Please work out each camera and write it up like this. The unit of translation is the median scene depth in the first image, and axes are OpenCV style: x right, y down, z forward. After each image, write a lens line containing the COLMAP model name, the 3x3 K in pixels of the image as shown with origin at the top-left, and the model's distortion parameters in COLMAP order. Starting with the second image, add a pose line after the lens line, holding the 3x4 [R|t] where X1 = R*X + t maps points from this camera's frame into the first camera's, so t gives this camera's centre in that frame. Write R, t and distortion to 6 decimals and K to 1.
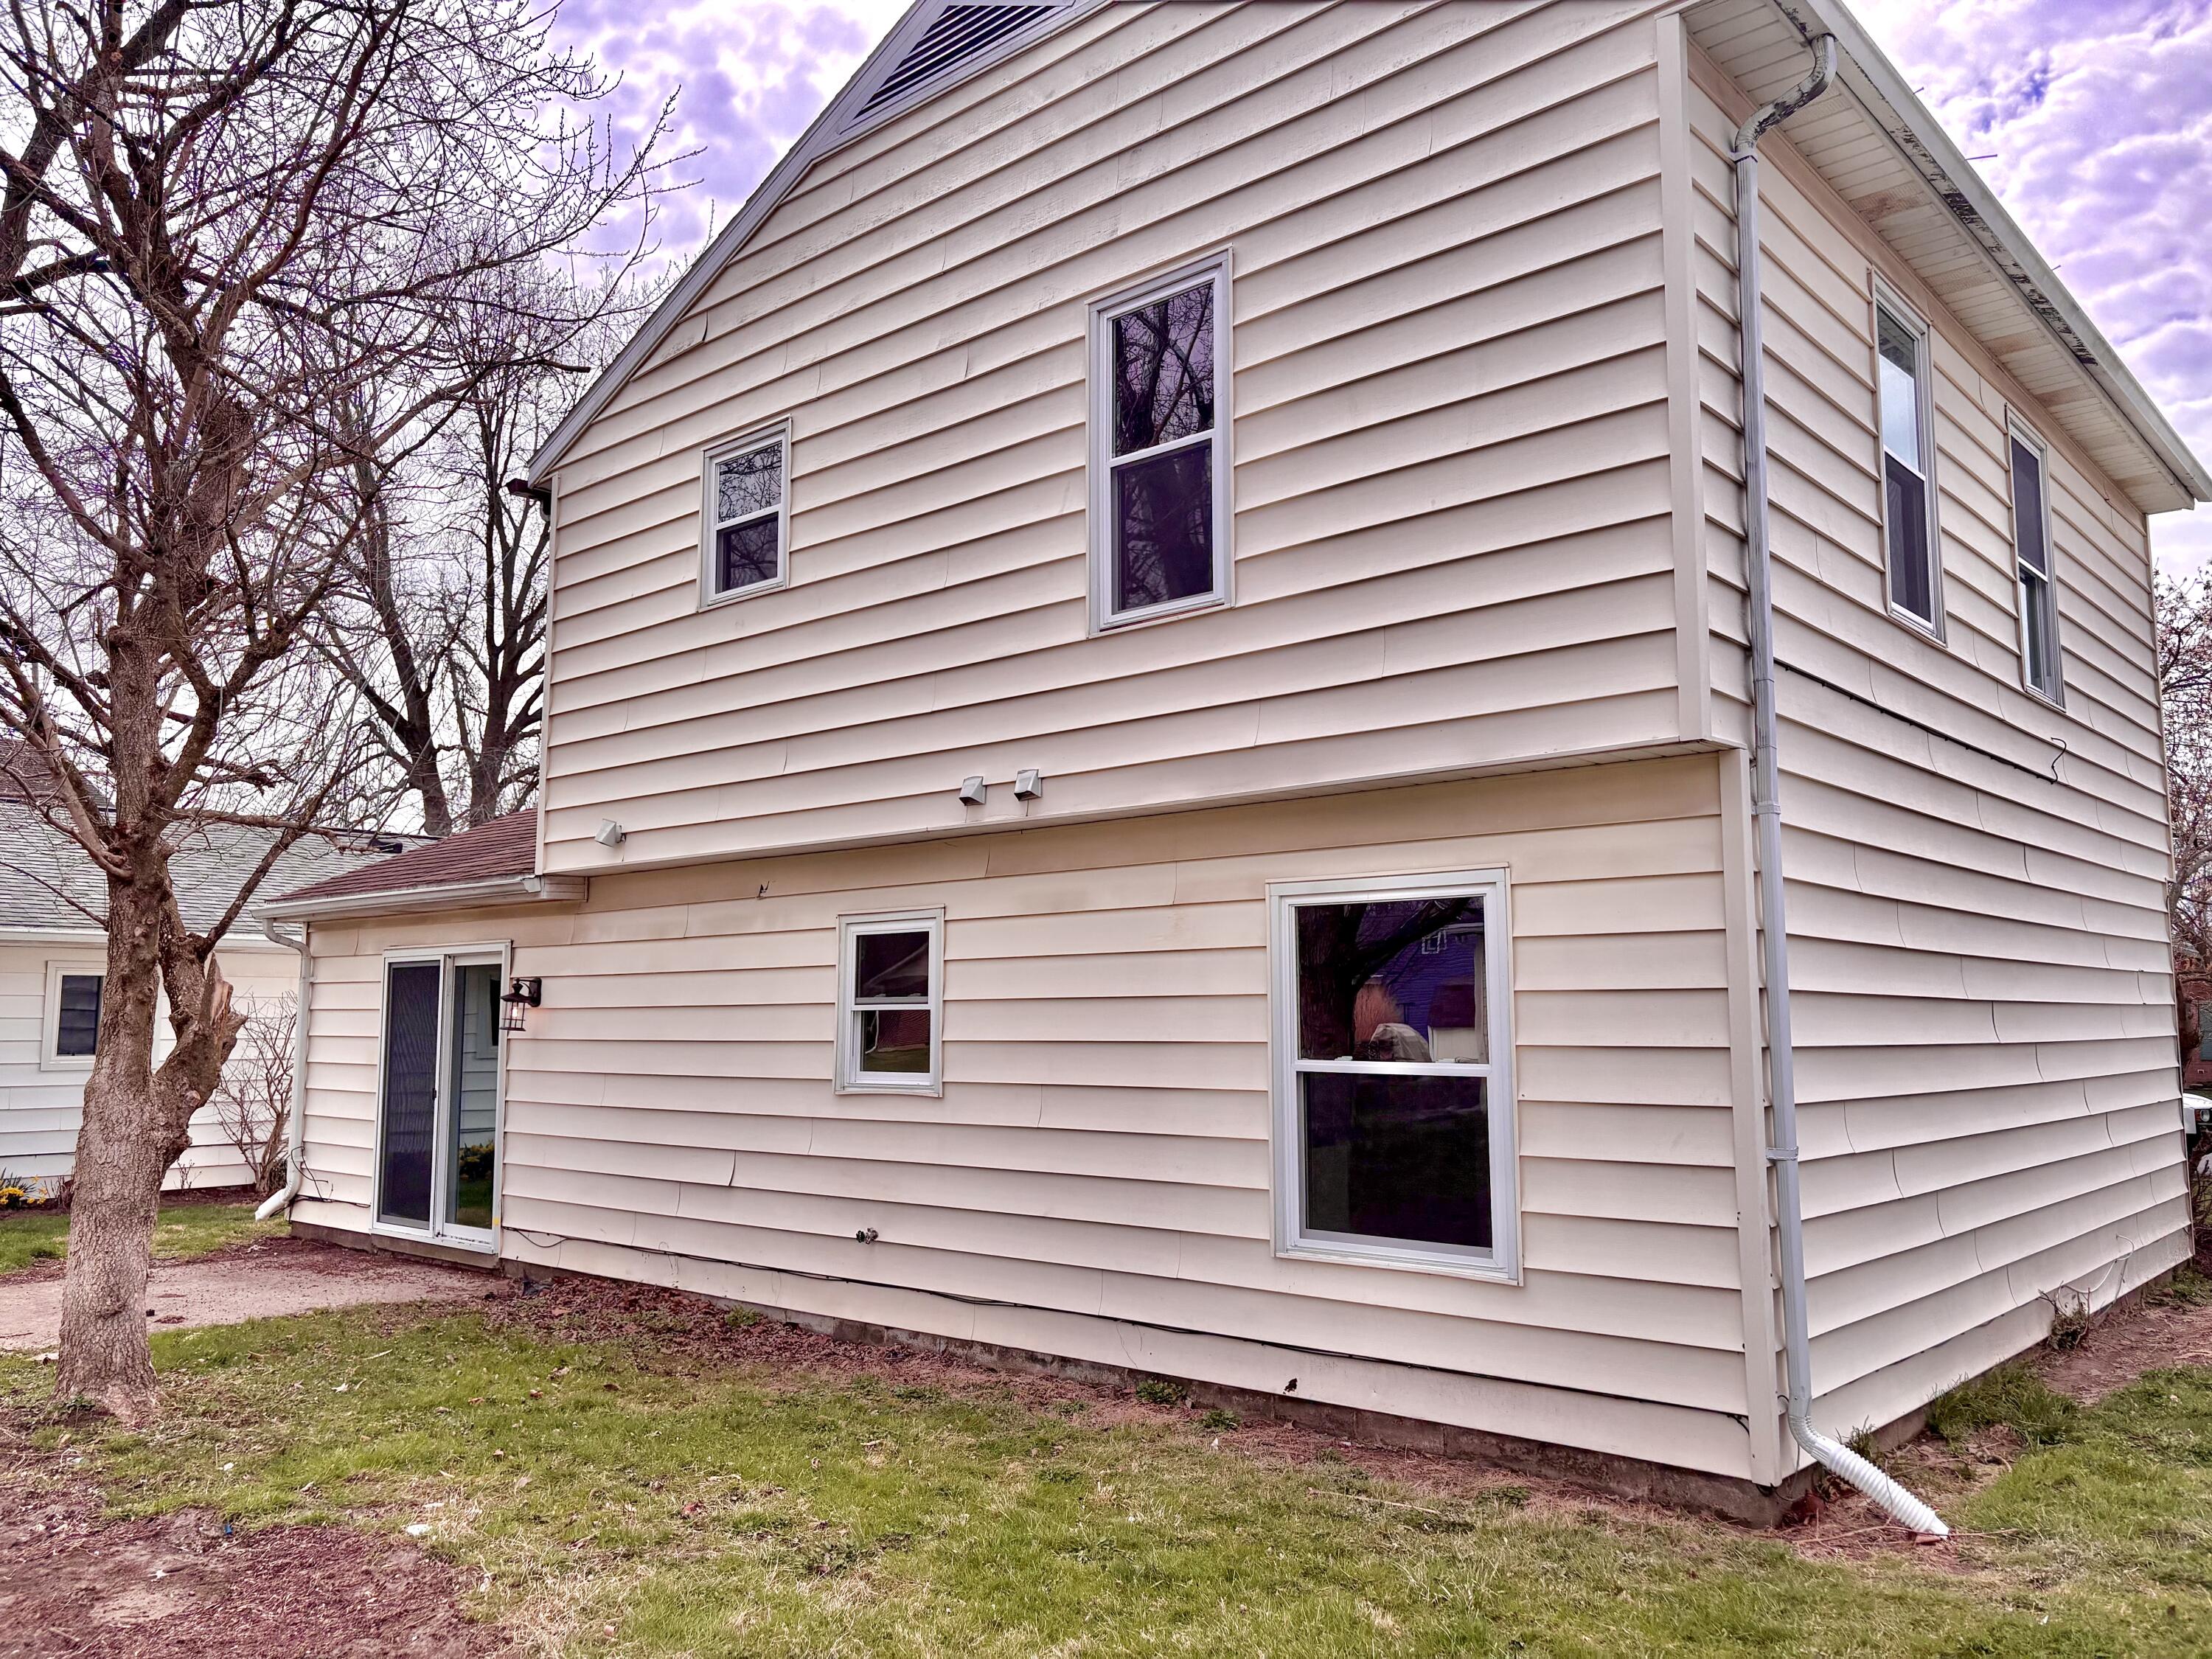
lens RADIAL K [[1693.5, 0, 1106.2], [0, 1693.5, 827.7], [0, 0, 1]] dist [0.006458, 0.000250]
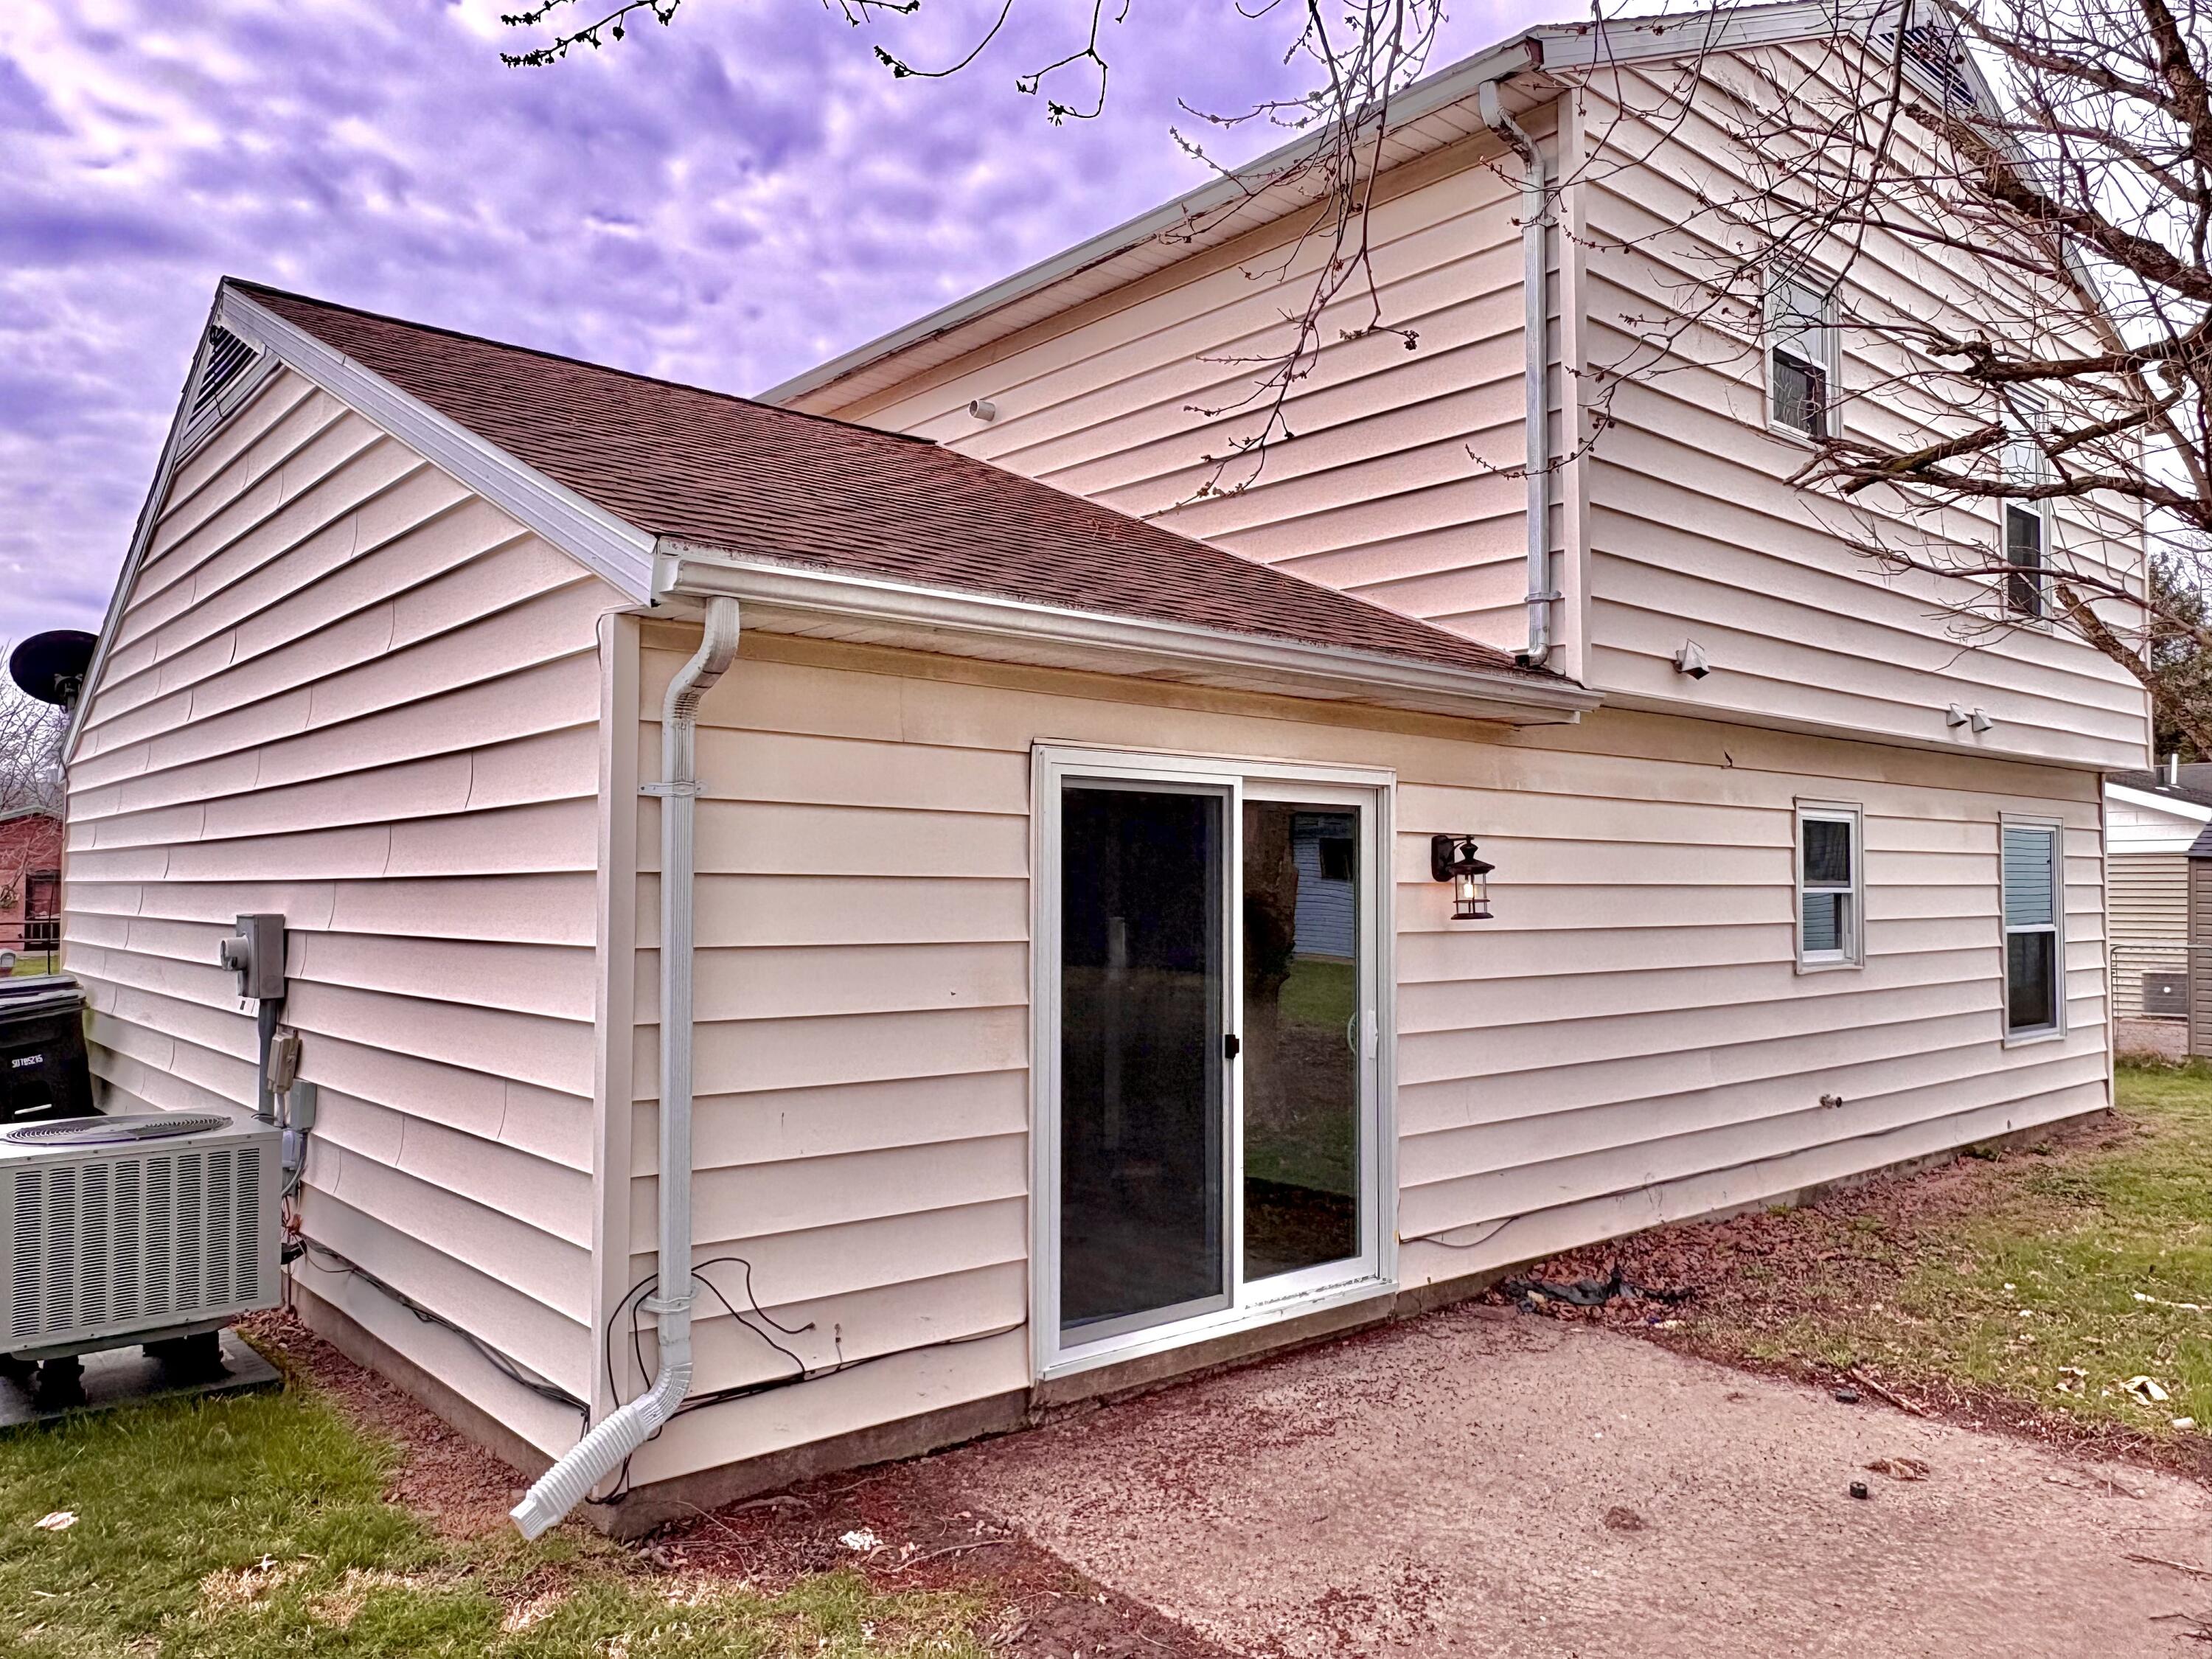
lens RADIAL K [[1600.7, 0, 1105.1], [0, 1600.7, 839.0], [0, 0, 1]] dist [0.004161, 0.000777]
pose [[0.133699, 0.037691, 0.990305, -1.187618], [-0.114639, 0.993156, -0.022323, 0.148356], [-0.984369, -0.110543, 0.137105, 1.312334]]
